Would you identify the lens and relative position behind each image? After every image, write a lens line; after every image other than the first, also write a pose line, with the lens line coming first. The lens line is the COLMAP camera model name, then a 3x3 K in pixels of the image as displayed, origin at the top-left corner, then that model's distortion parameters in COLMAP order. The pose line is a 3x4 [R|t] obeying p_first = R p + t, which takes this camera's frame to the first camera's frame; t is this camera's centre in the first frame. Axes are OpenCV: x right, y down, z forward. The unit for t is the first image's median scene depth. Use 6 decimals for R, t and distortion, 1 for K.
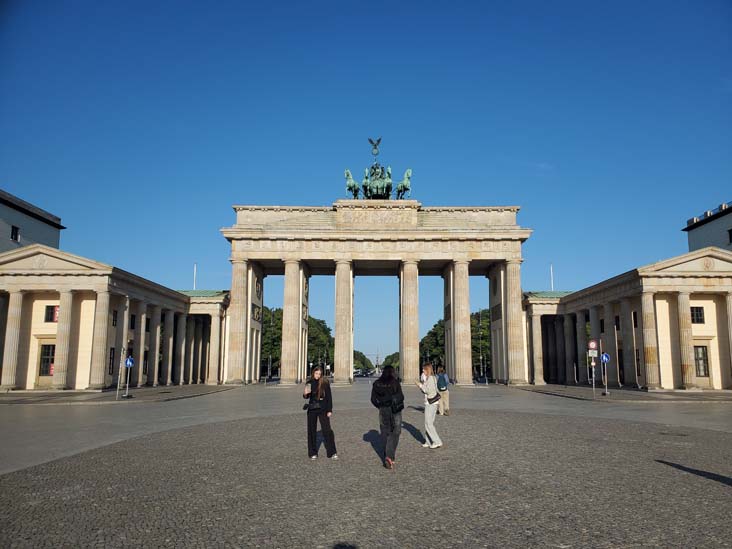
lens RADIAL K [[558.0, 0, 380.9], [0, 558.0, 284.2], [0, 0, 1]] dist [0.098545, 0.002408]
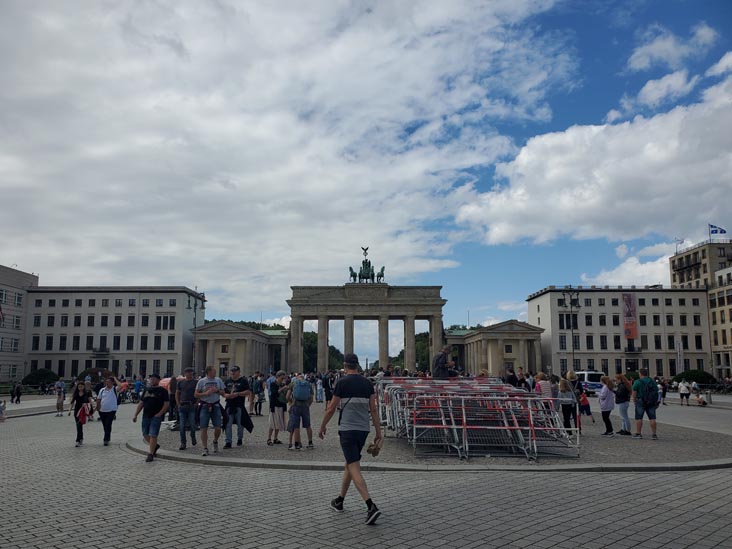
lens RADIAL K [[568.7, 0, 363.9], [0, 568.7, 307.0], [0, 0, 1]] dist [0.444577, 0.000100]
pose [[0.999906, -0.002581, -0.013472, 0.010857], [0.003092, 0.999272, 0.038037, -0.147052], [0.013364, -0.038075, 0.999185, -0.954794]]
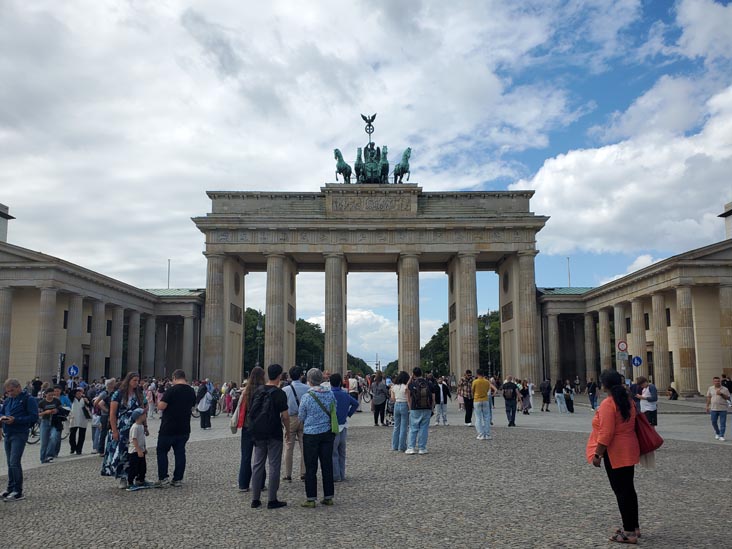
lens RADIAL K [[595.9, 0, 385.1], [0, 595.9, 302.6], [0, 0, 1]] dist [0.083492, 0.001040]
pose [[0.999957, -0.007356, 0.005625, 0.007929], [0.007200, 0.999604, 0.027203, 0.009315], [-0.005823, -0.027161, 0.999614, 0.060177]]
